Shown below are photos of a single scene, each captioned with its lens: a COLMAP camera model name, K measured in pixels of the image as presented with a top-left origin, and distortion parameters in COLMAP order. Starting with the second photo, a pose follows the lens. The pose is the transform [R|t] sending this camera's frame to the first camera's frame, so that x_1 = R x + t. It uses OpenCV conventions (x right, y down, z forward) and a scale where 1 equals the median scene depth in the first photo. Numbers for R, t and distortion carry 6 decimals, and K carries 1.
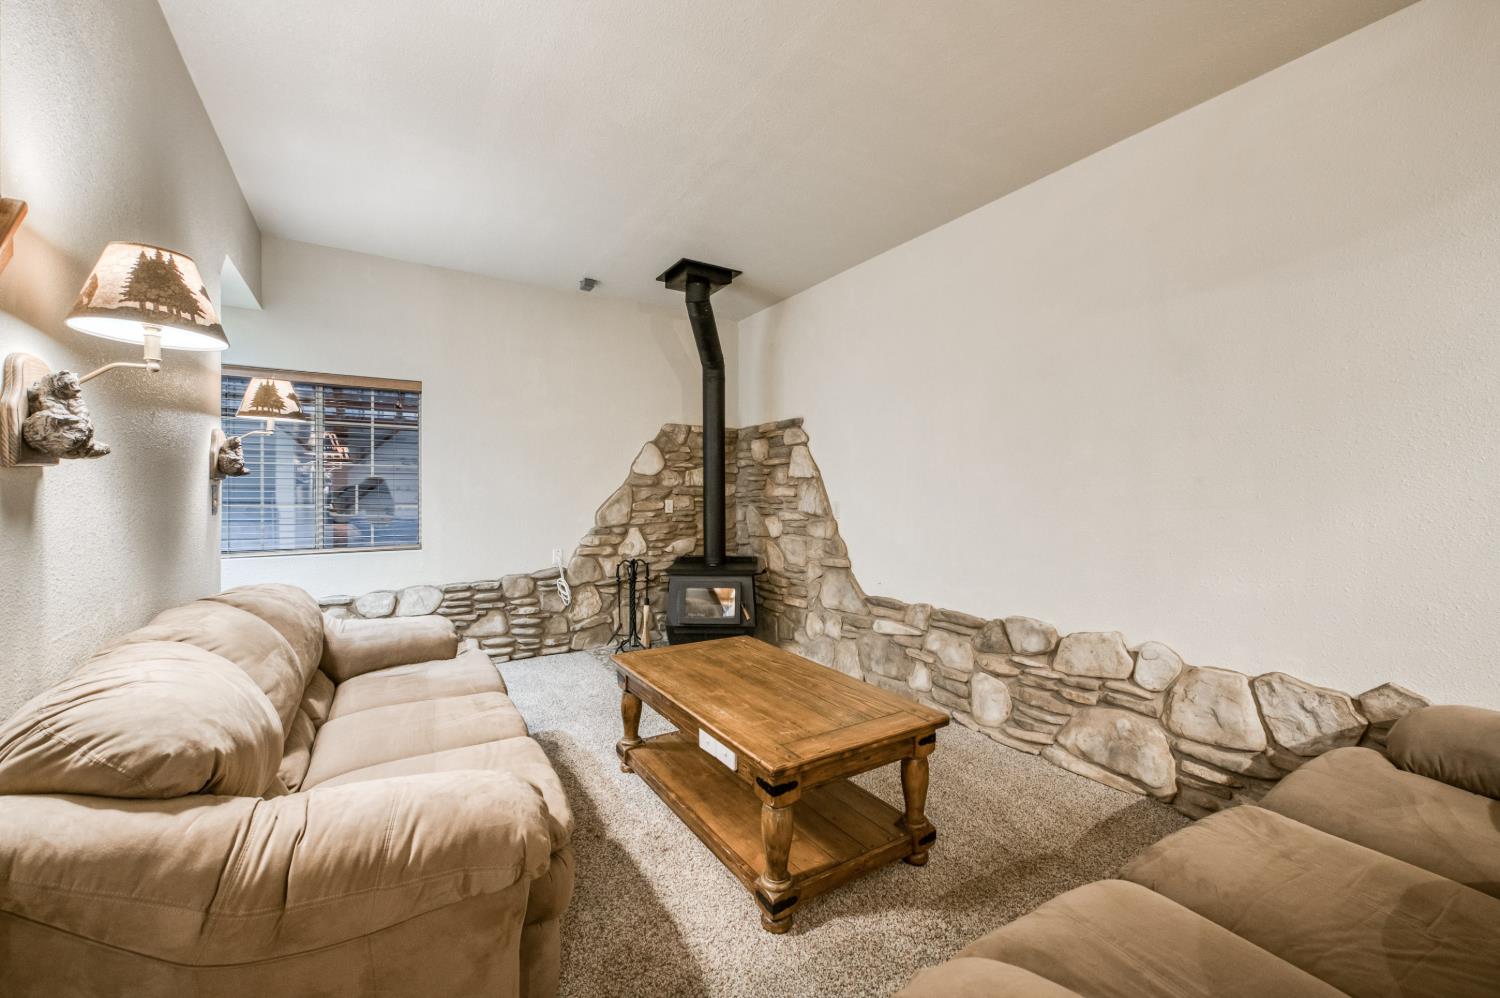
lens RADIAL K [[616.2, 0, 727.2], [0, 616.2, 547.6], [0, 0, 1]] dist [0.007666, -0.000484]
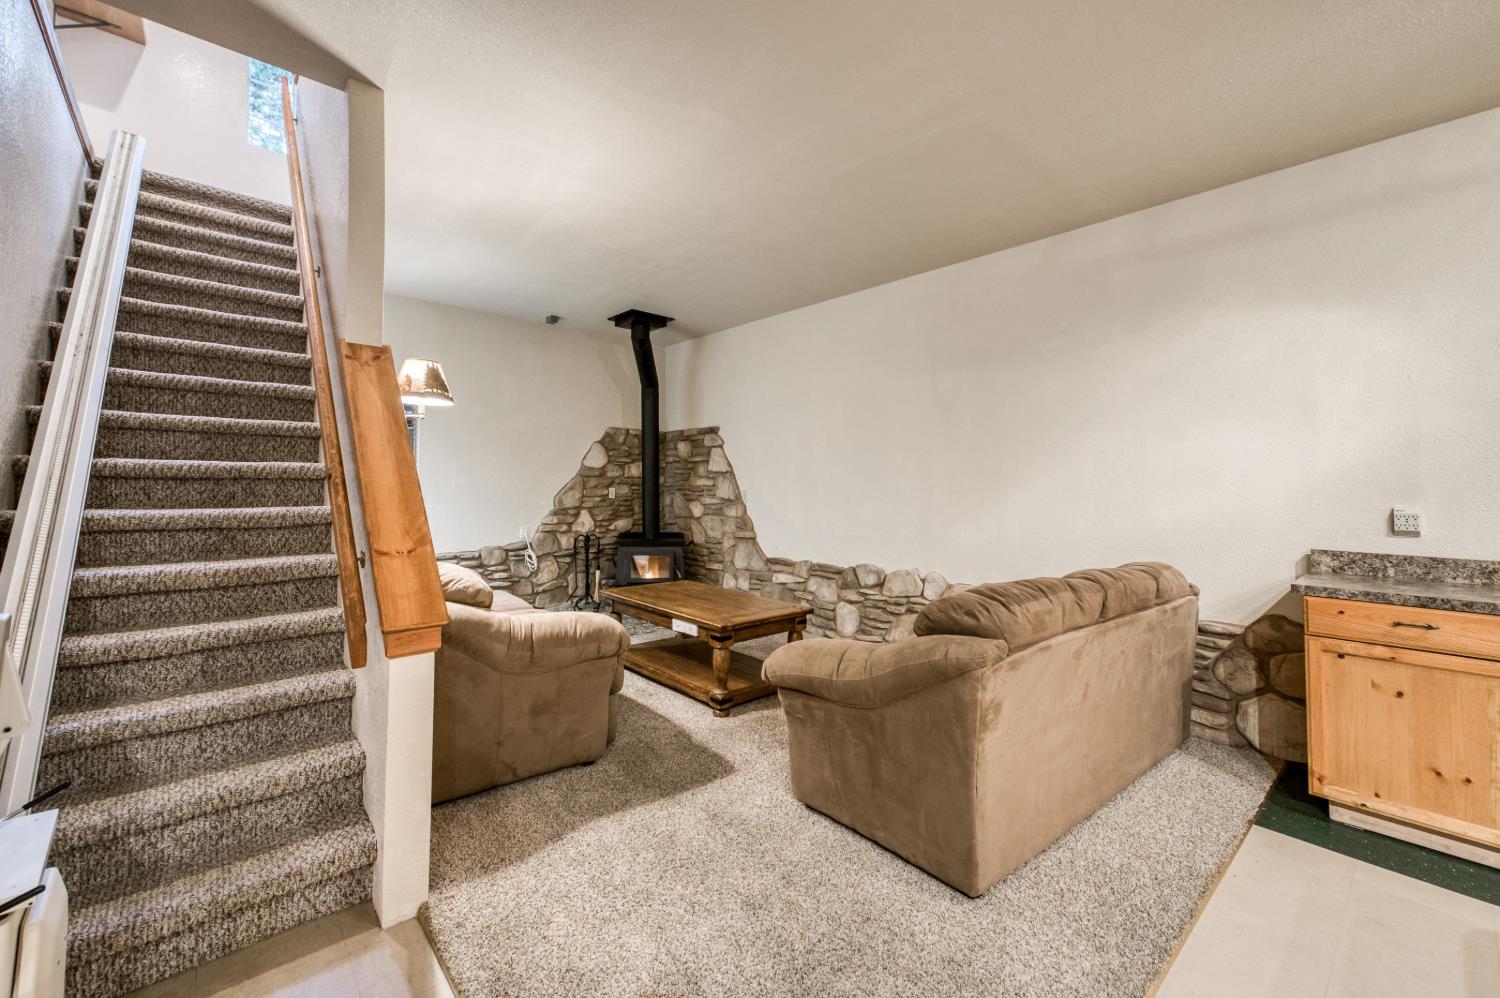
lens RADIAL K [[616.2, 0, 743.4], [0, 616.2, 499.0], [0, 0, 1]] dist [0.007666, -0.000484]
pose [[0.982961, 0.004472, 0.183758, -0.070236], [0.007430, 0.997920, -0.064031, 0.030200], [-0.183662, 0.064305, 0.980884, -0.306332]]
